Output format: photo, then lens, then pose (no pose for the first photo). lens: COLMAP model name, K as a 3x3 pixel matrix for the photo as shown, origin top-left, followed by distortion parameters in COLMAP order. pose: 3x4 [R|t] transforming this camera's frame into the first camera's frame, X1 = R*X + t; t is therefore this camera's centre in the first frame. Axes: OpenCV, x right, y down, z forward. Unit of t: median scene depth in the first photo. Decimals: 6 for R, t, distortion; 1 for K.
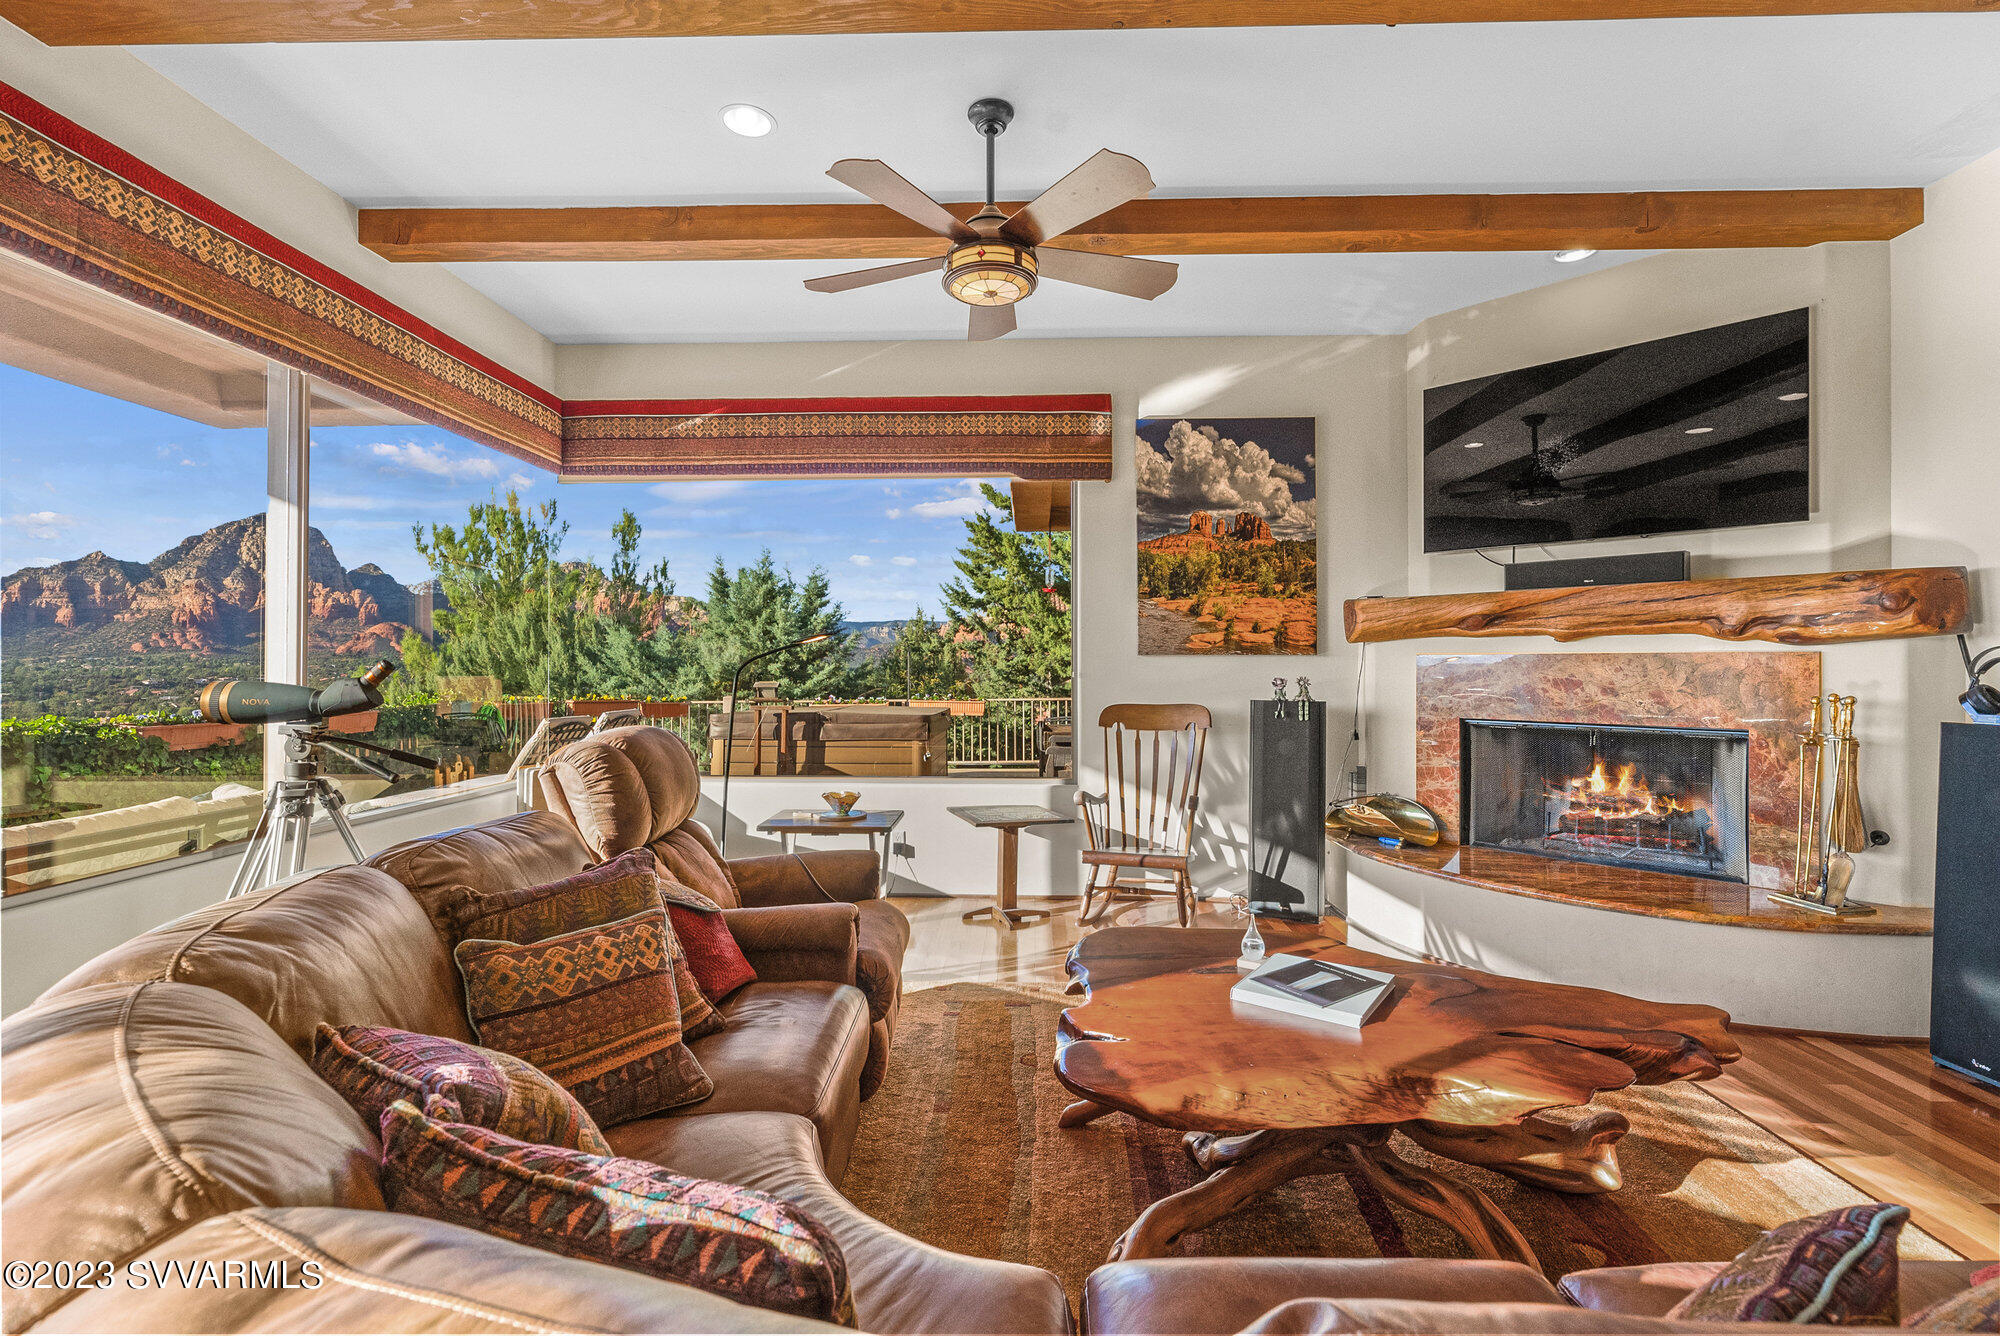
lens RADIAL K [[894.7, 0, 1000.7], [0, 894.7, 661.6], [0, 0, 1]] dist [-0.000154, 0.000013]
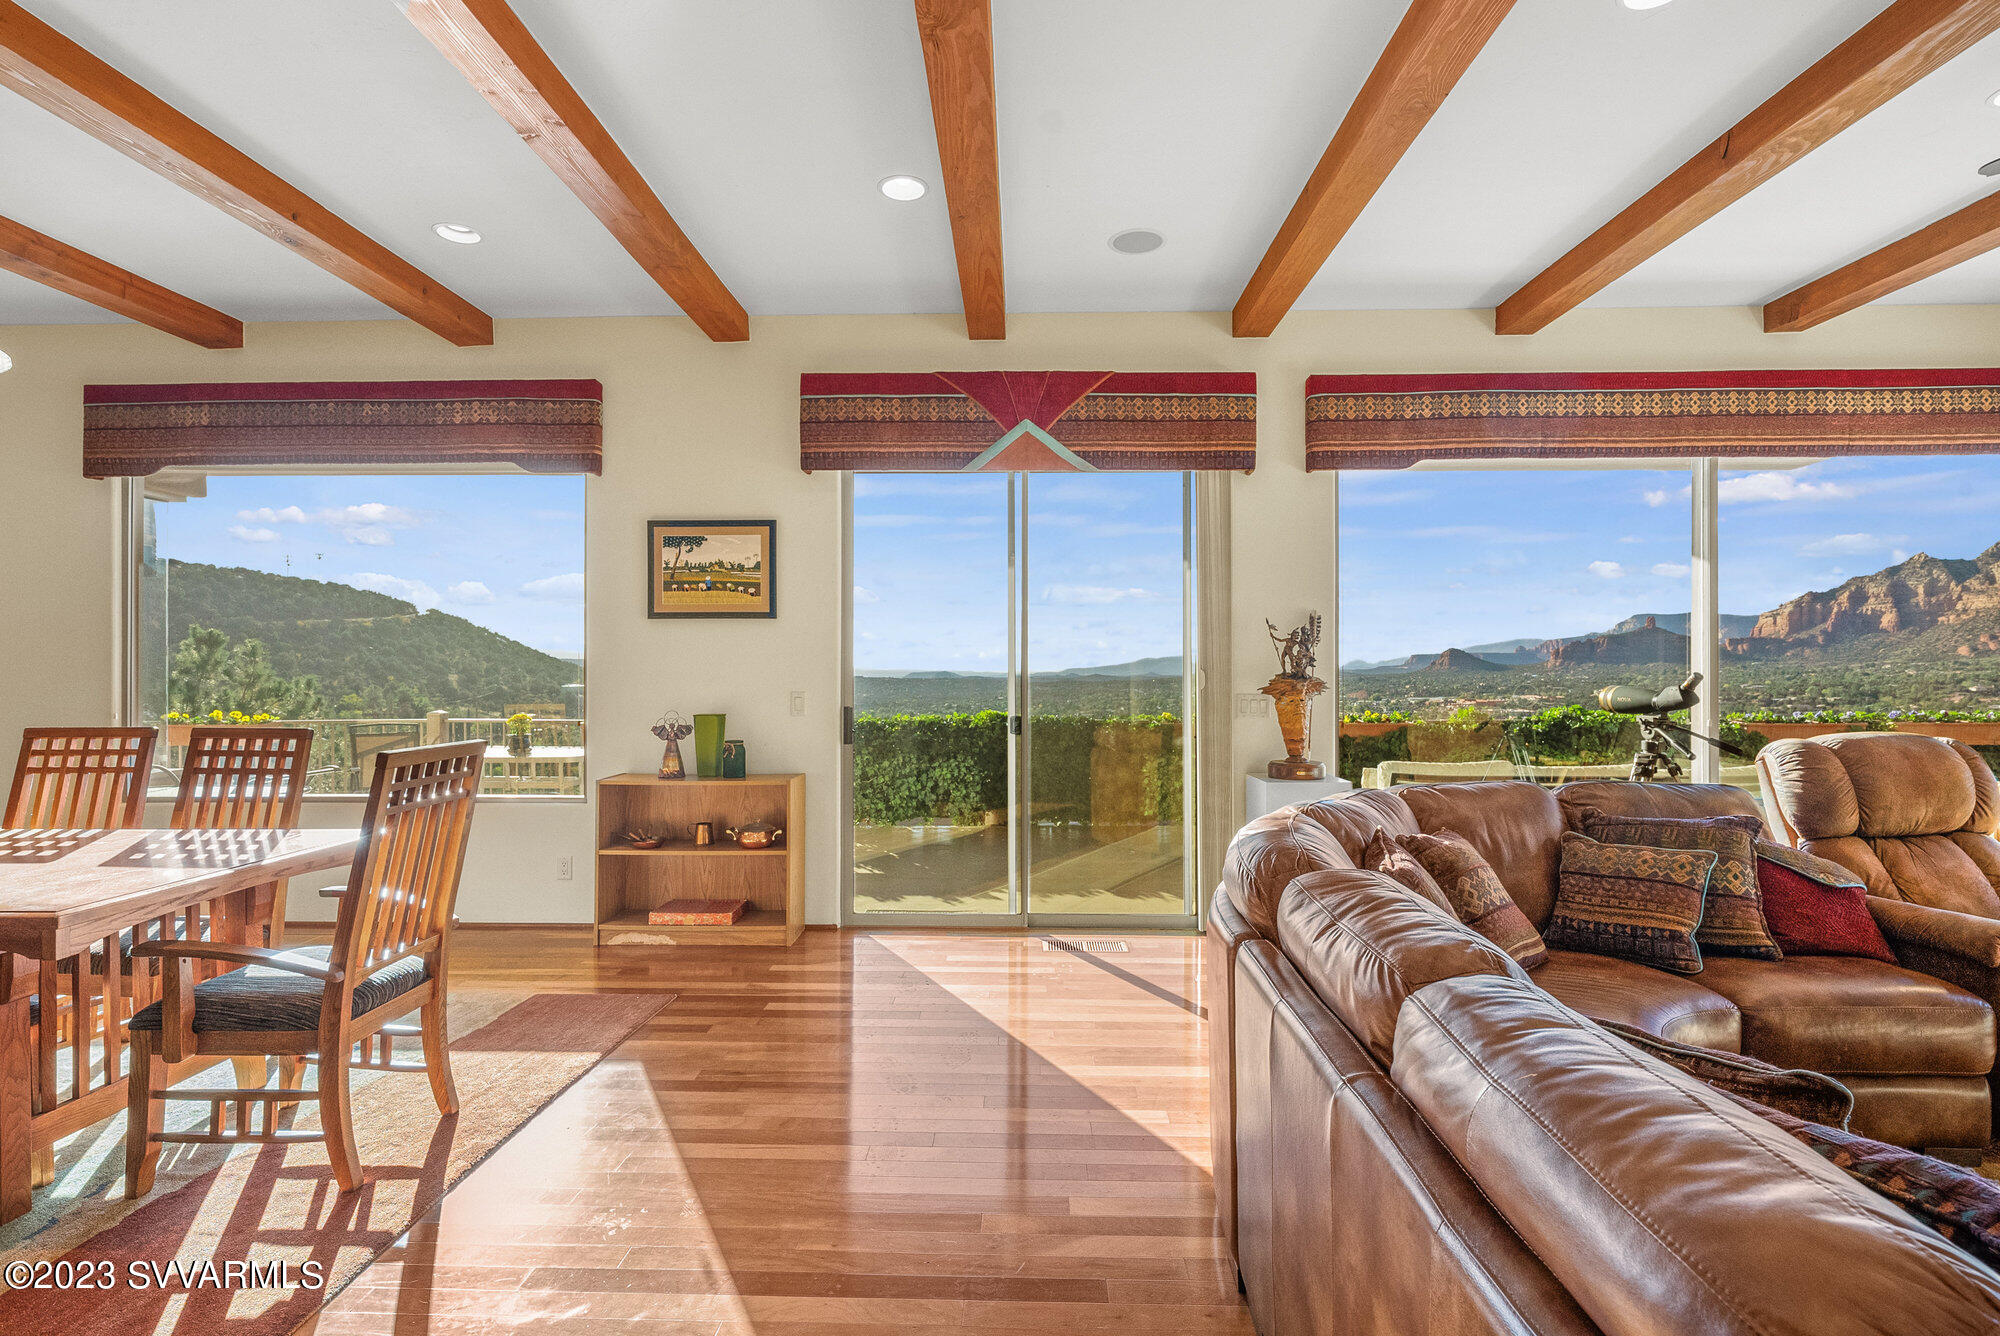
lens RADIAL K [[937.8, 0, 995.8], [0, 937.8, 672.1], [0, 0, 1]] dist [0.000259, 0.000327]
pose [[-0.000884, -0.002688, -0.999996, 0.425707], [0.008626, 0.999959, -0.002695, -0.003953], [0.999962, -0.008629, -0.000861, -0.047133]]
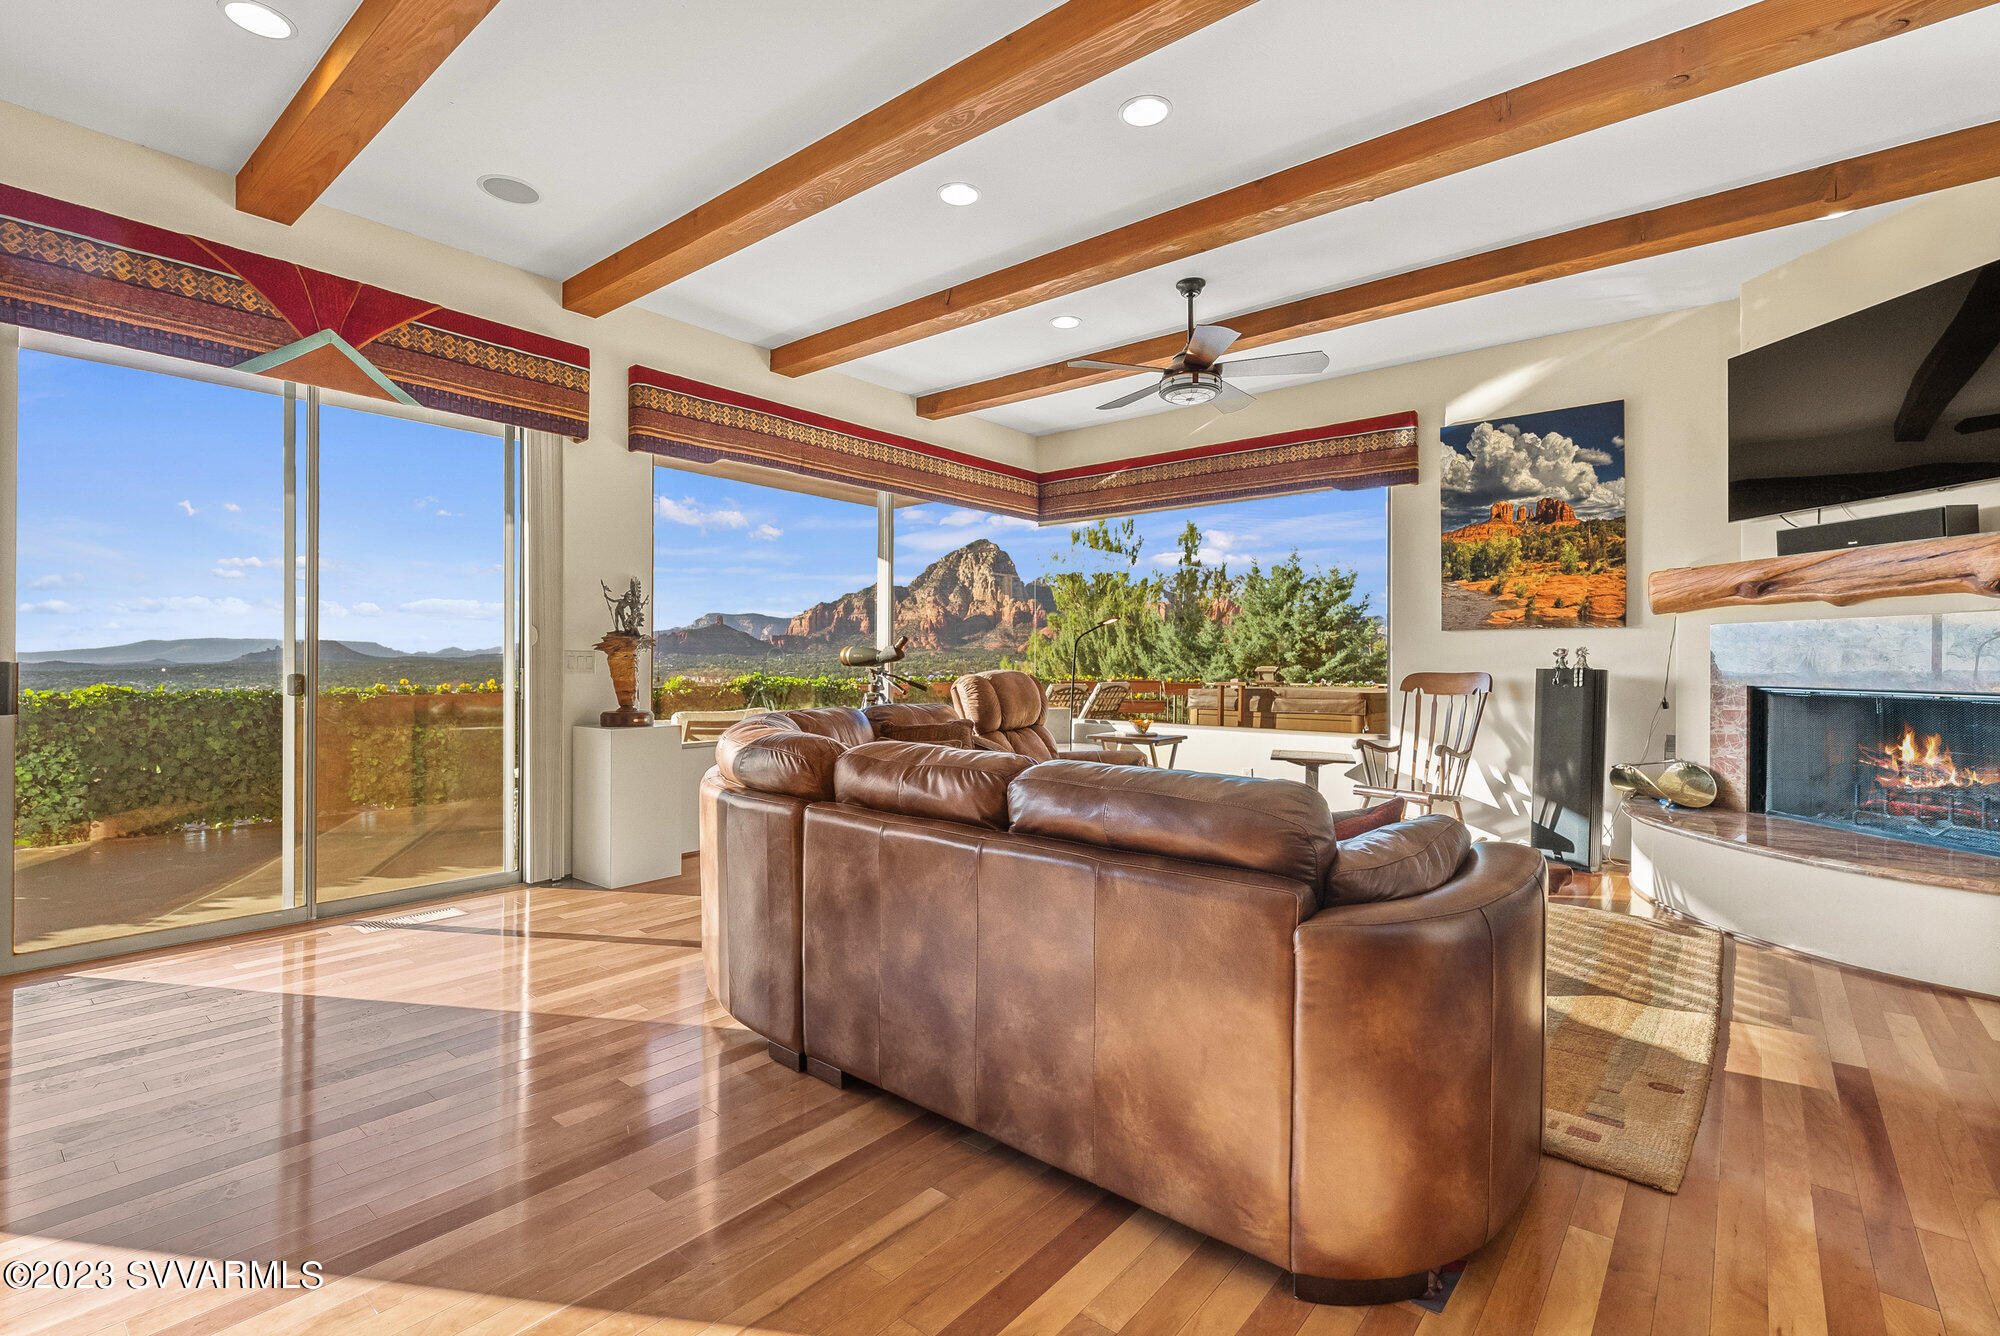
lens RADIAL K [[910.6, 0, 996.5], [0, 910.6, 662.8], [0, 0, 1]] dist [0.001392, 0.000148]
pose [[0.786788, 0.001628, -0.617221, 0.430807], [0.001484, 0.999989, 0.004529, 0.028238], [0.617222, -0.004480, 0.786776, -0.289721]]
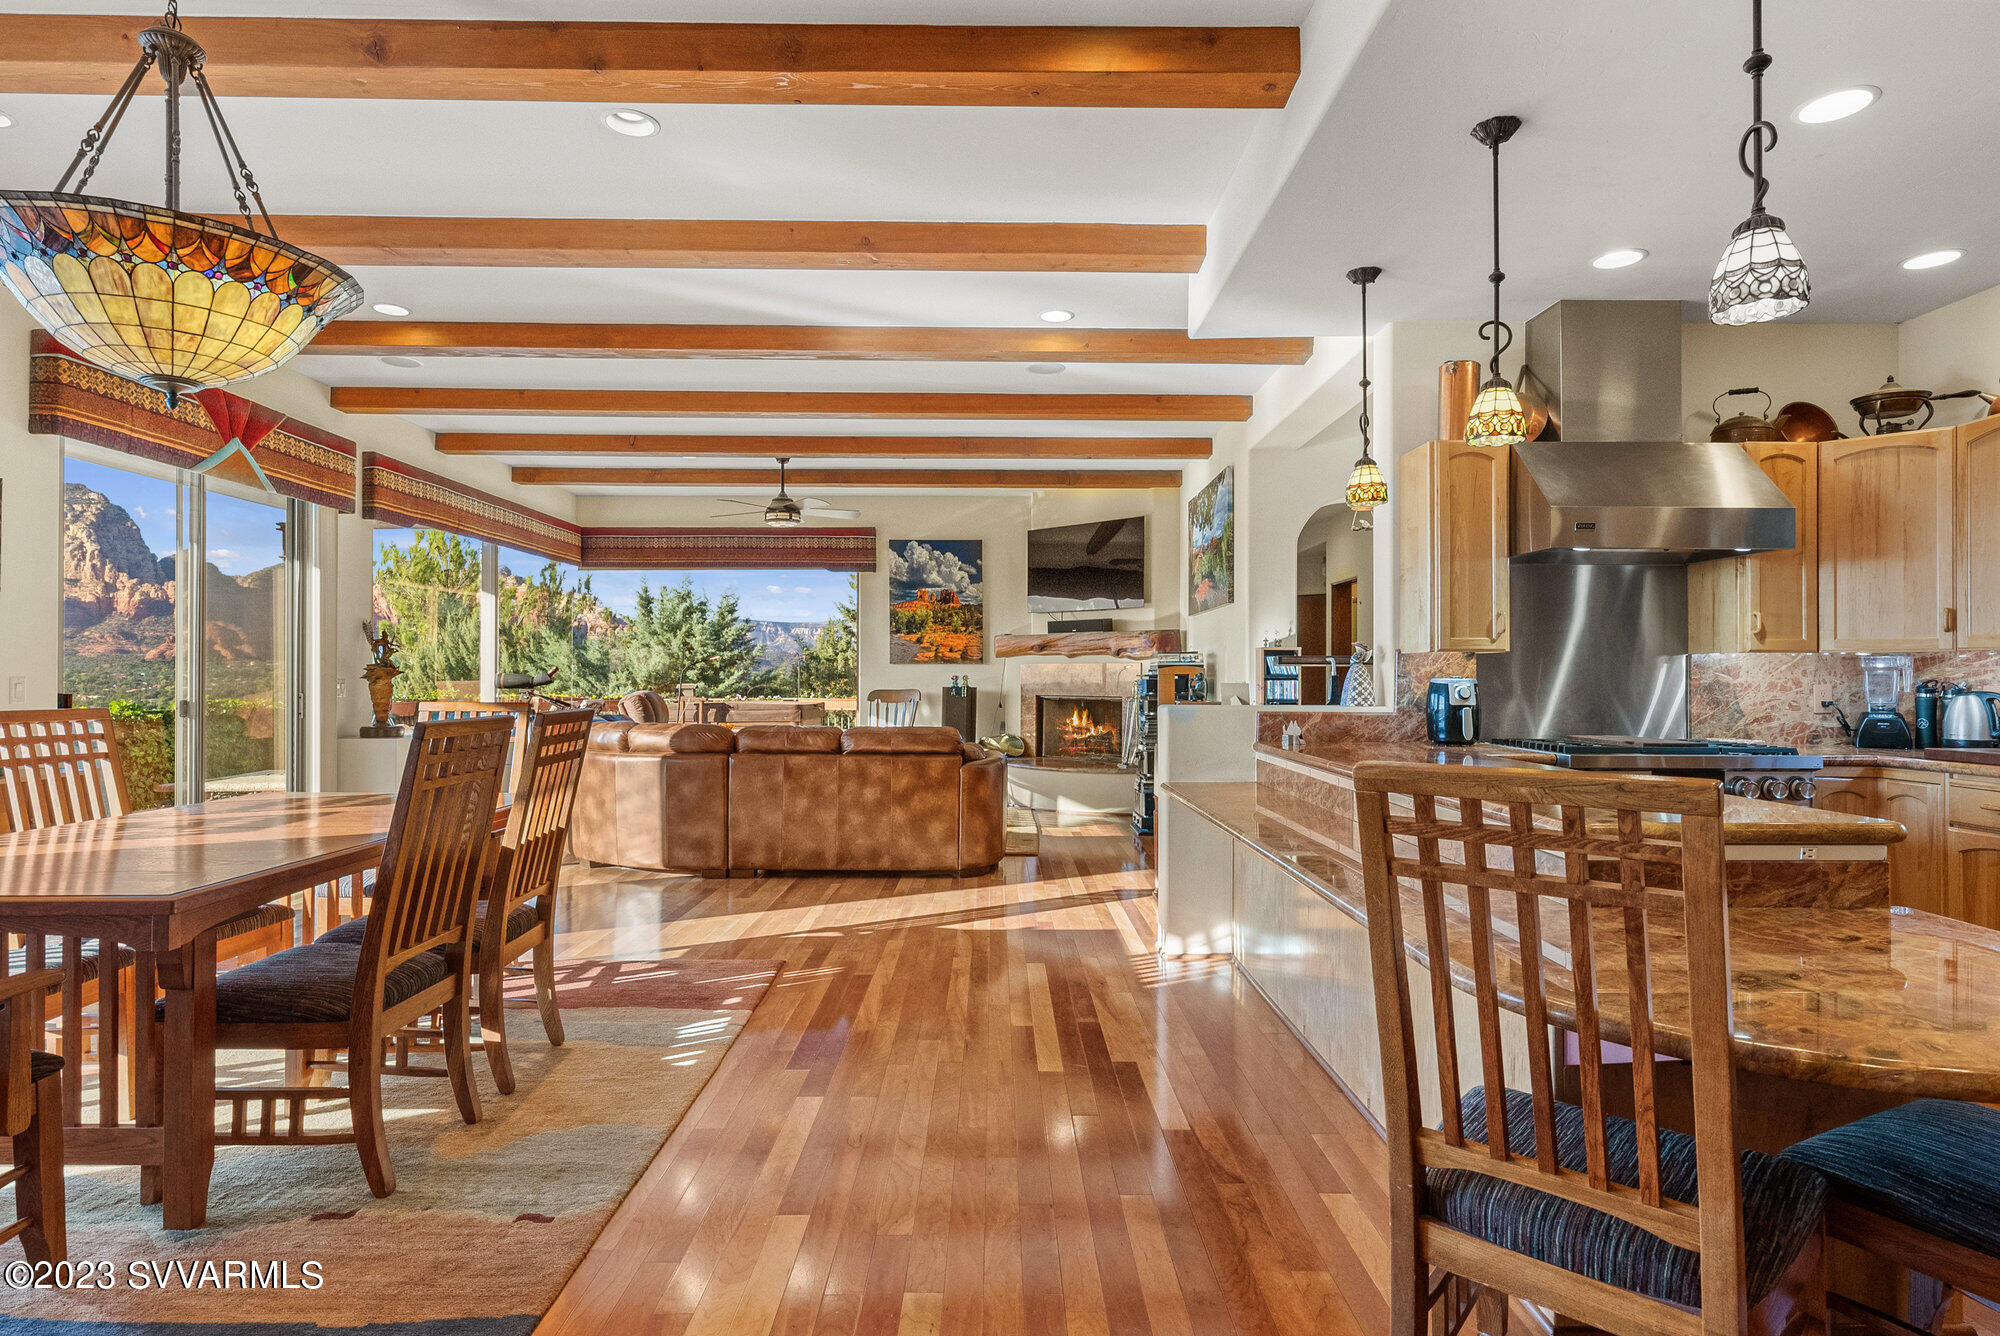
lens RADIAL K [[1092.5, 0, 1000.0], [0, 1092.5, 668.0], [0, 0, 1]] dist [0.002746, 0.000194]
pose [[0.999486, 0.000742, 0.032039, 0.314335], [-0.000682, 0.999998, -0.001877, 0.005615], [-0.032041, 0.001854, 0.999485, -1.335213]]
